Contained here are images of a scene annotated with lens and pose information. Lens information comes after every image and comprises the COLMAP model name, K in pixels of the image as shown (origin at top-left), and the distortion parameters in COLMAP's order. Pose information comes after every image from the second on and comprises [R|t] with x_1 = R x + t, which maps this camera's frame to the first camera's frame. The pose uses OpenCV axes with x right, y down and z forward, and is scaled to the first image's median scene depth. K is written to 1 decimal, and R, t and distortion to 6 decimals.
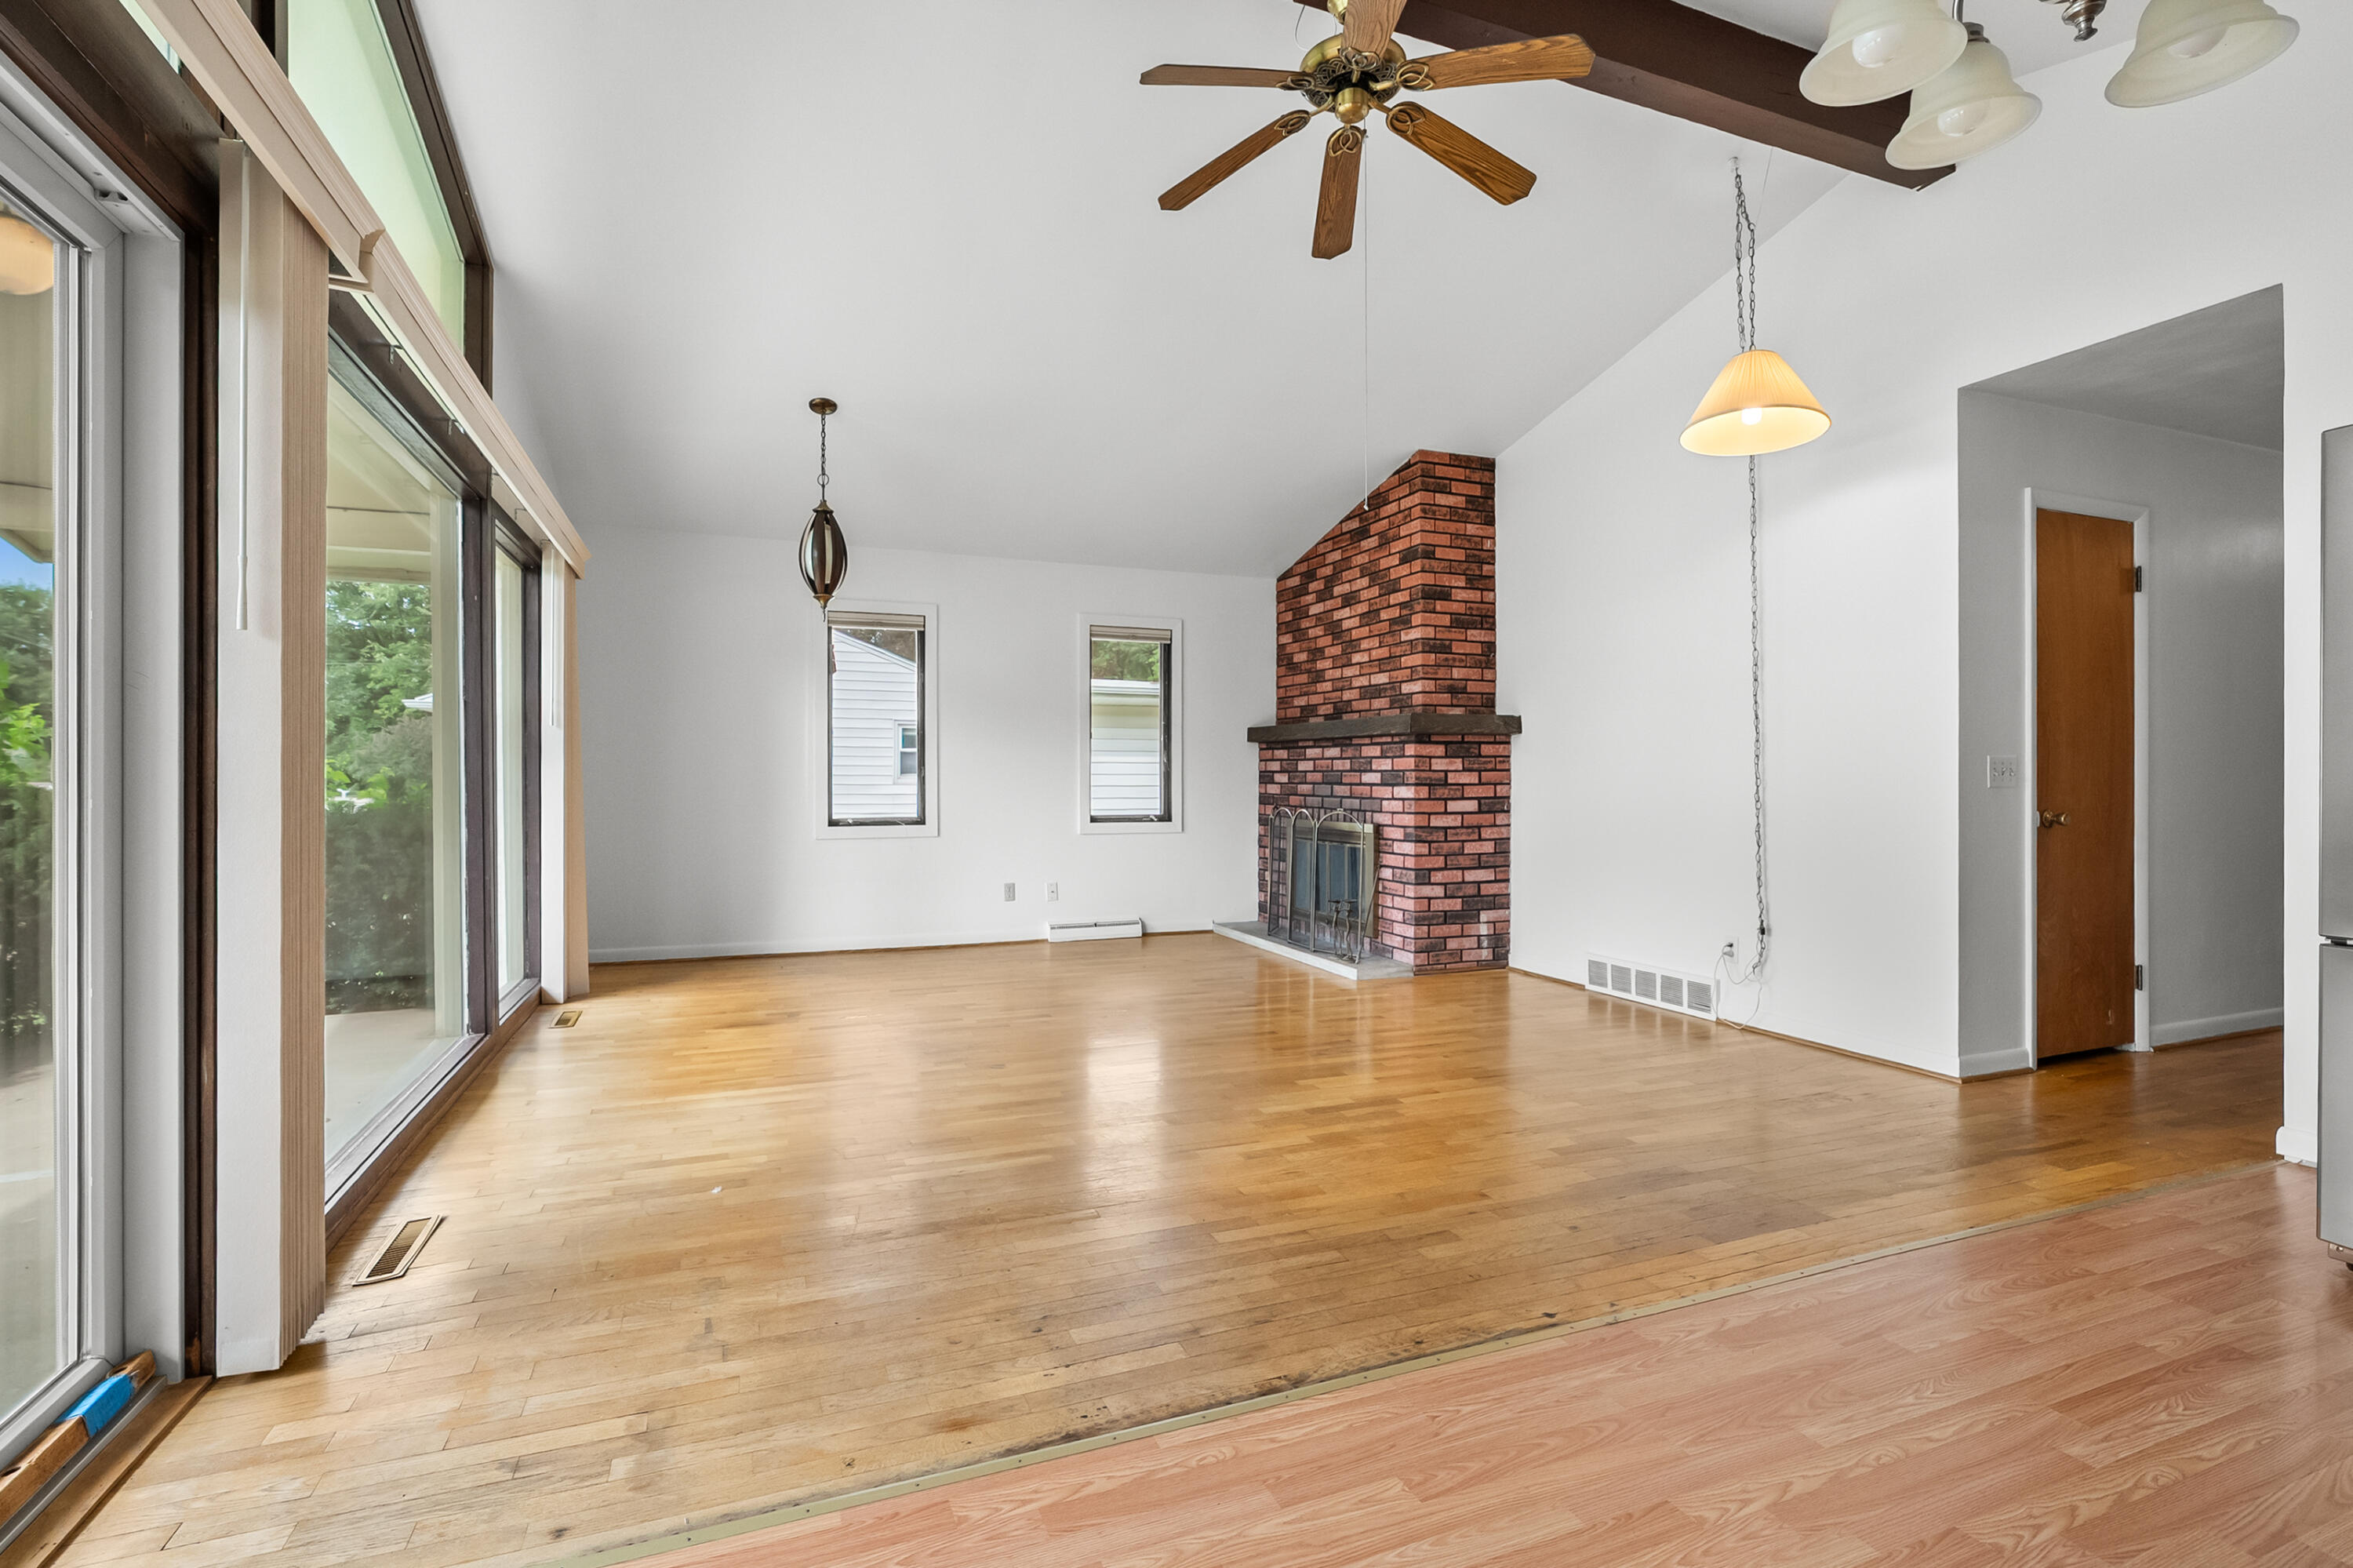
lens RADIAL K [[1088.1, 0, 1176.5], [0, 1088.1, 784.0], [0, 0, 1]] dist [-0.003084, -0.000377]
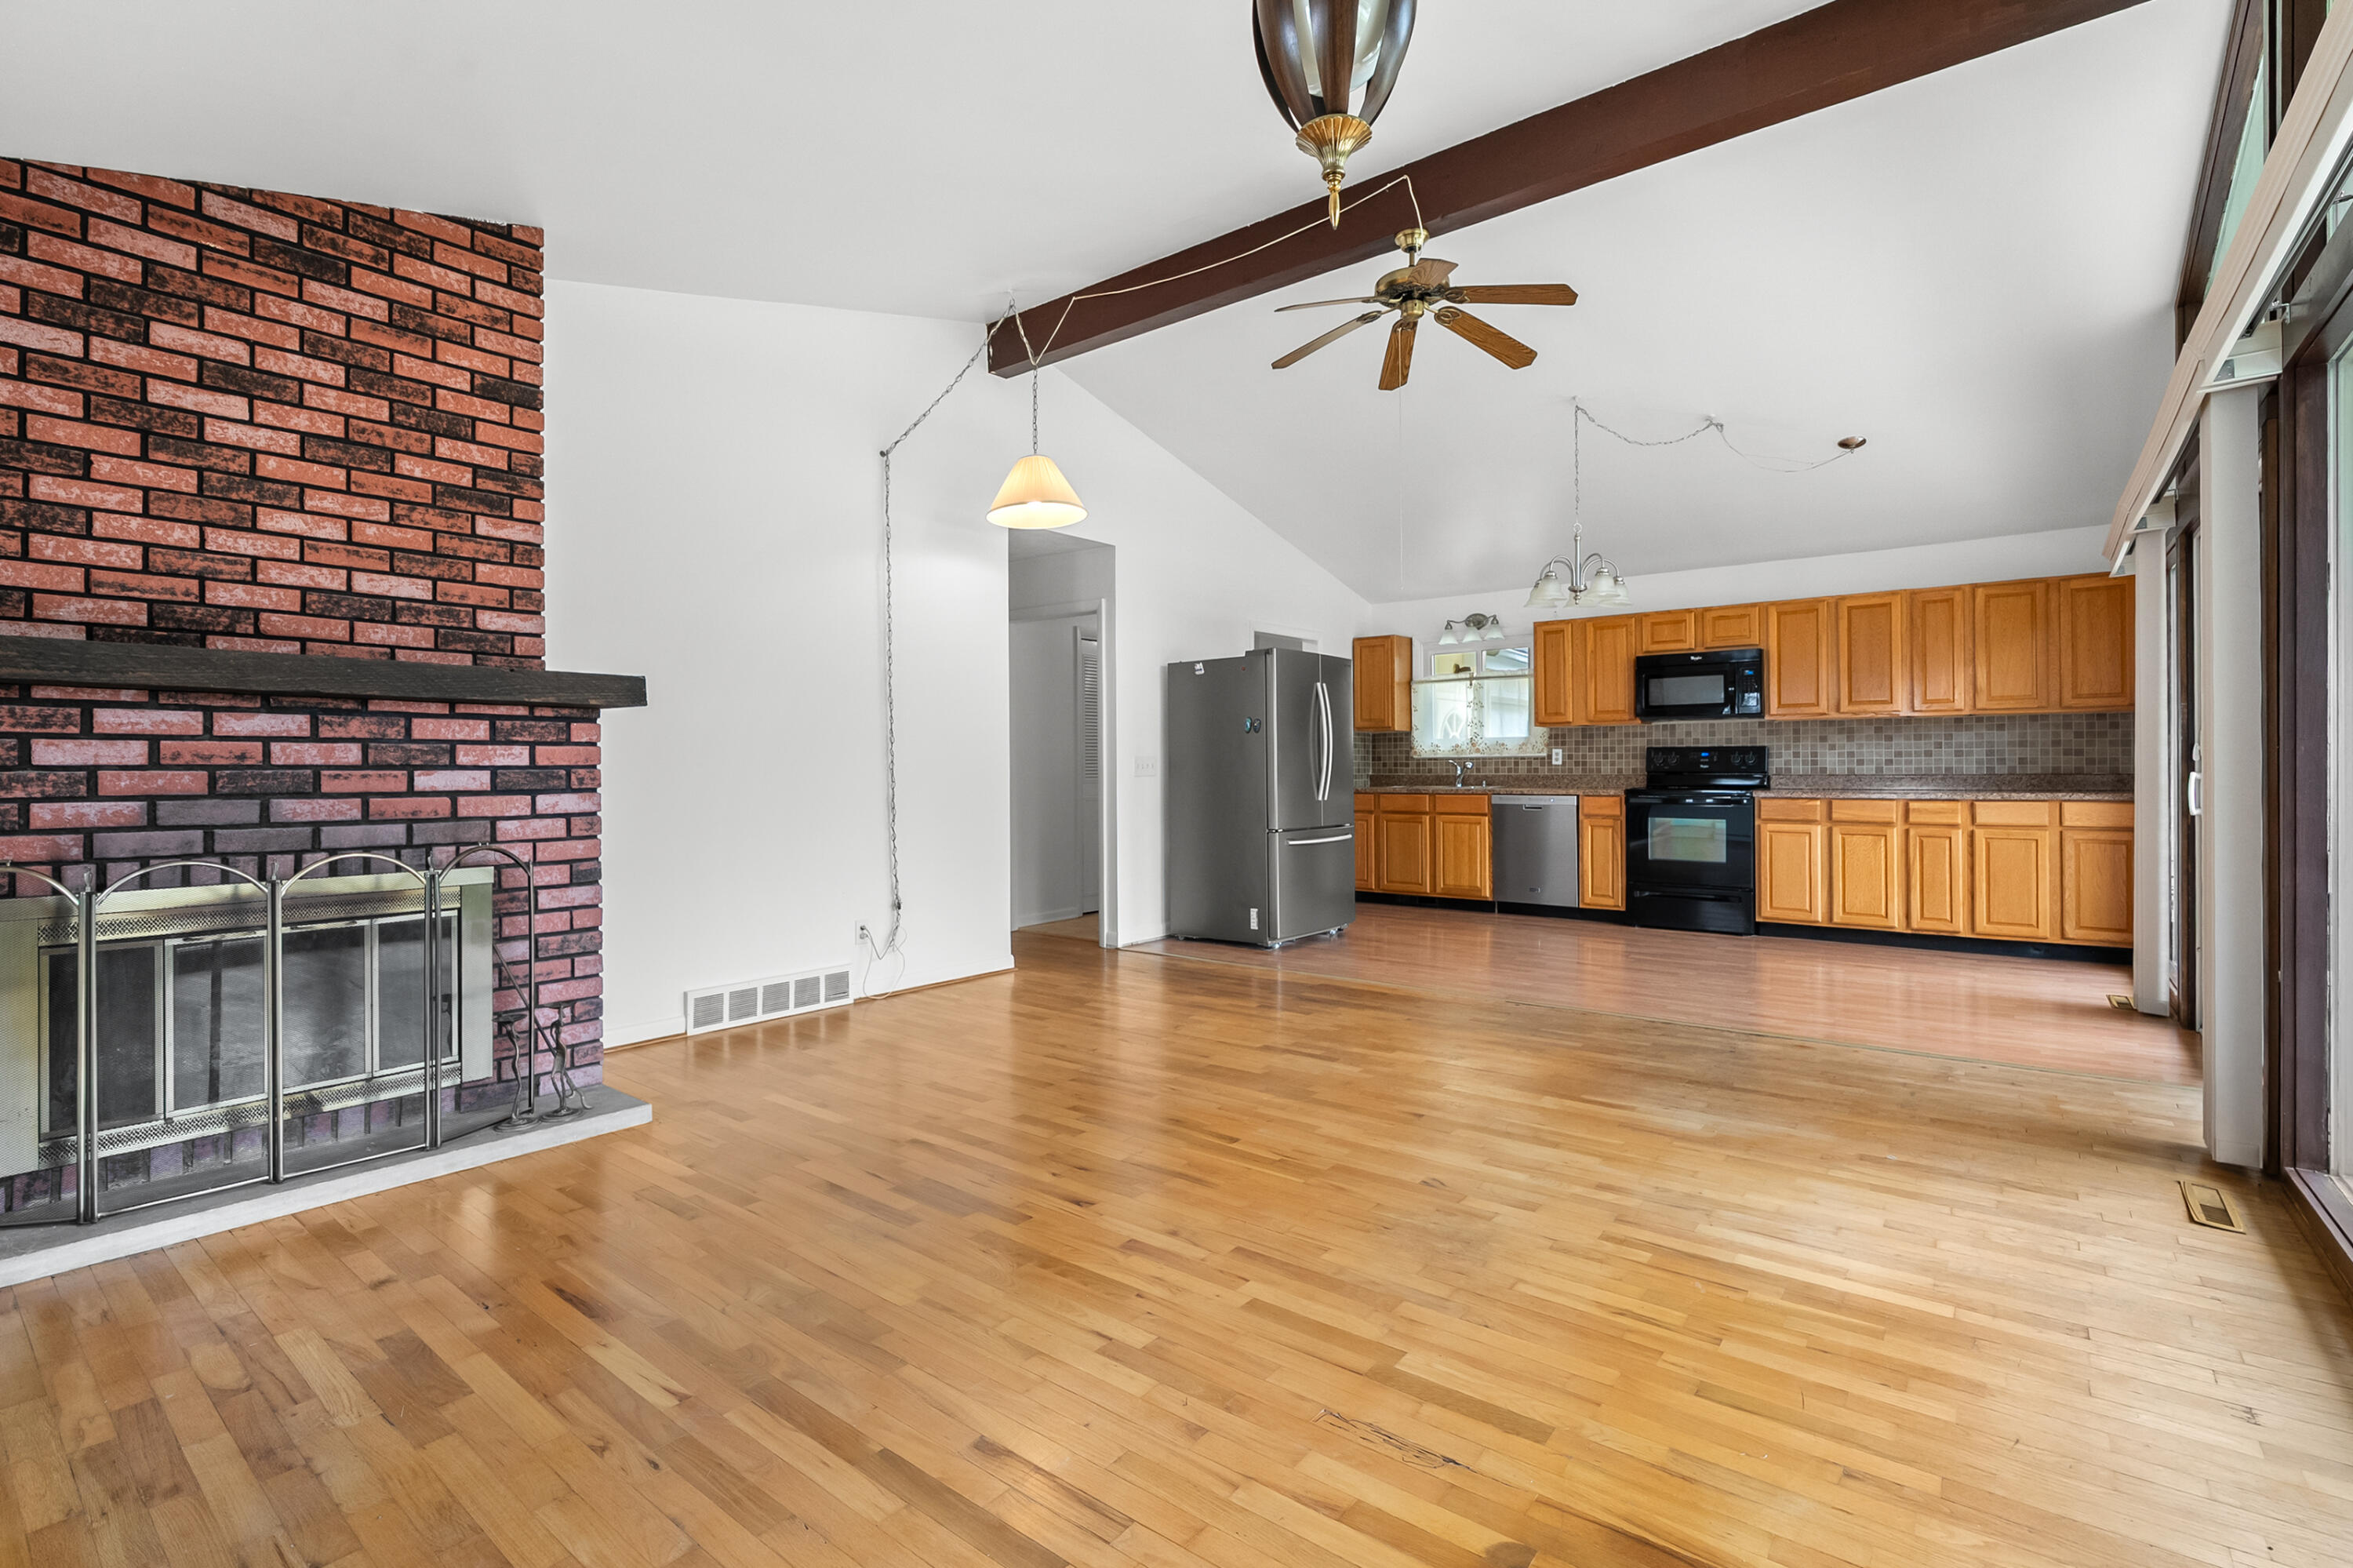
lens RADIAL K [[1063.6, 0, 1184.6], [0, 1063.6, 767.2], [0, 0, 1]] dist [-0.001669, -0.000074]
pose [[-0.499916, 0.001236, 0.866073, -0.505530], [0.007743, 0.999965, 0.003043, -0.012563], [-0.866039, 0.008227, -0.499909, 1.092968]]
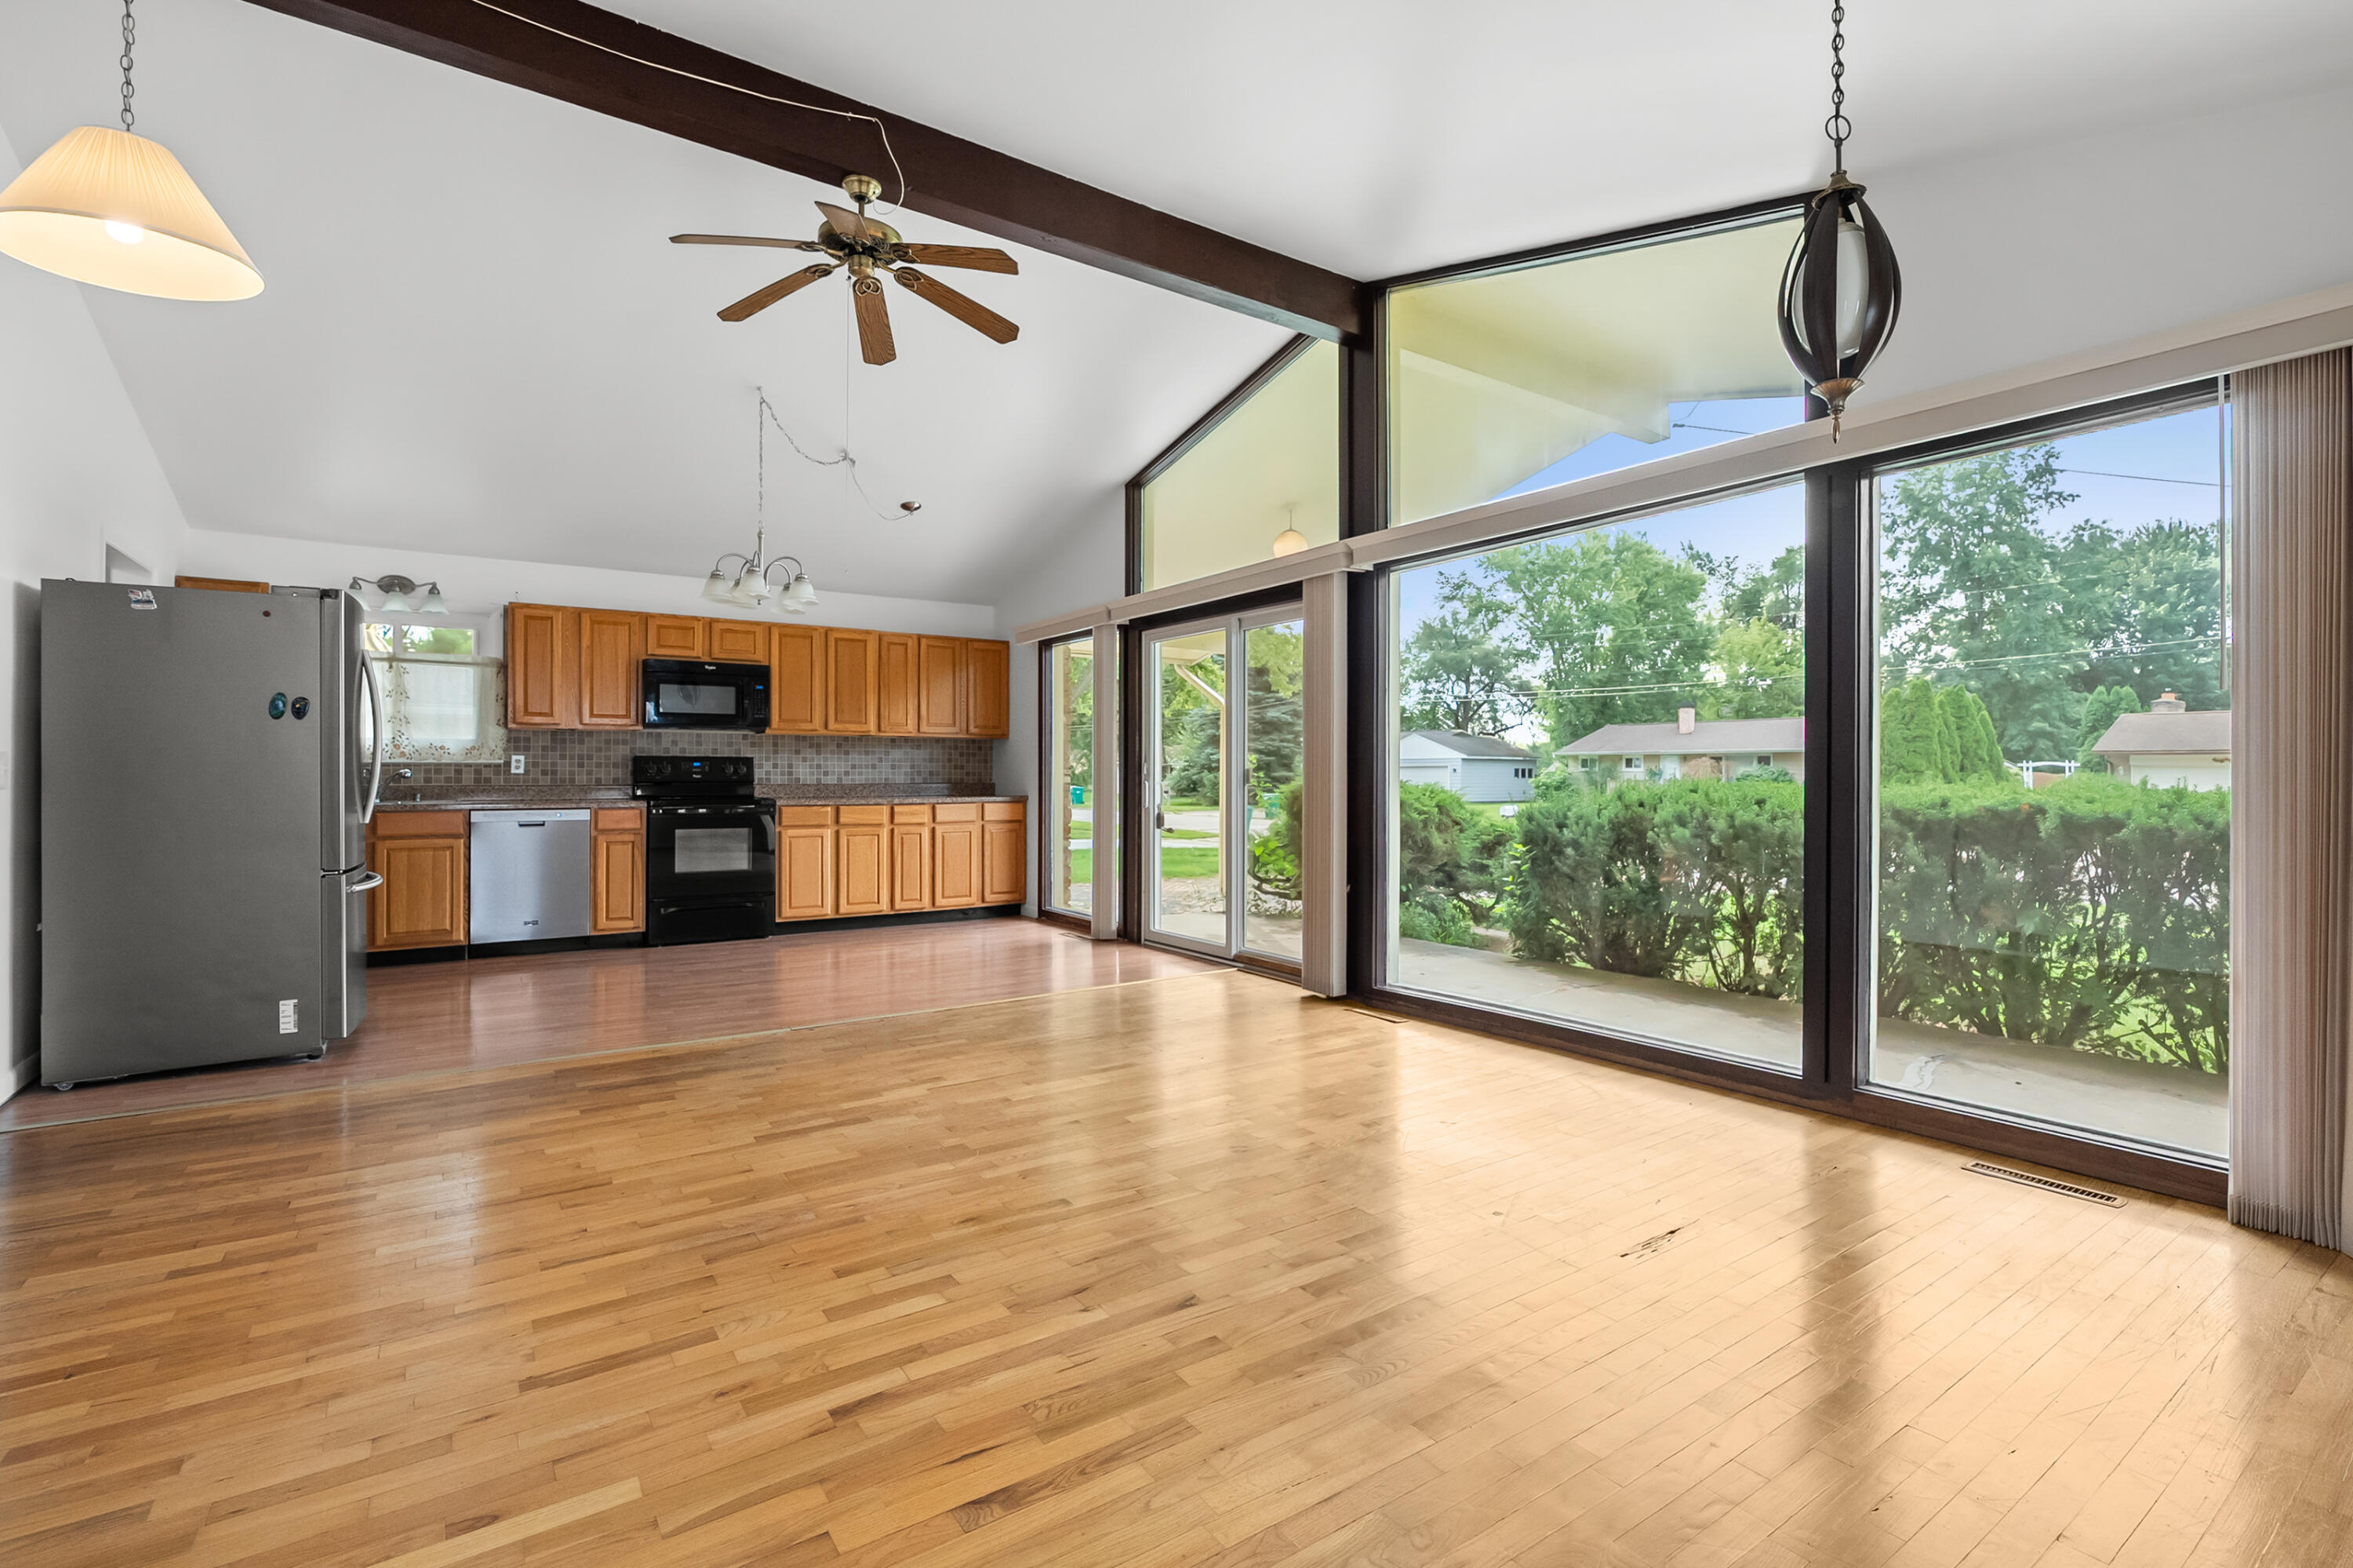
lens RADIAL K [[1057.1, 0, 1168.2], [0, 1057.1, 770.3], [0, 0, 1]] dist [-0.001848, -0.000089]
pose [[-0.977883, -0.003002, -0.209130, 0.035479], [-0.002650, 0.999995, -0.001964, -0.010891], [0.209134, -0.001367, -0.977886, 1.280209]]
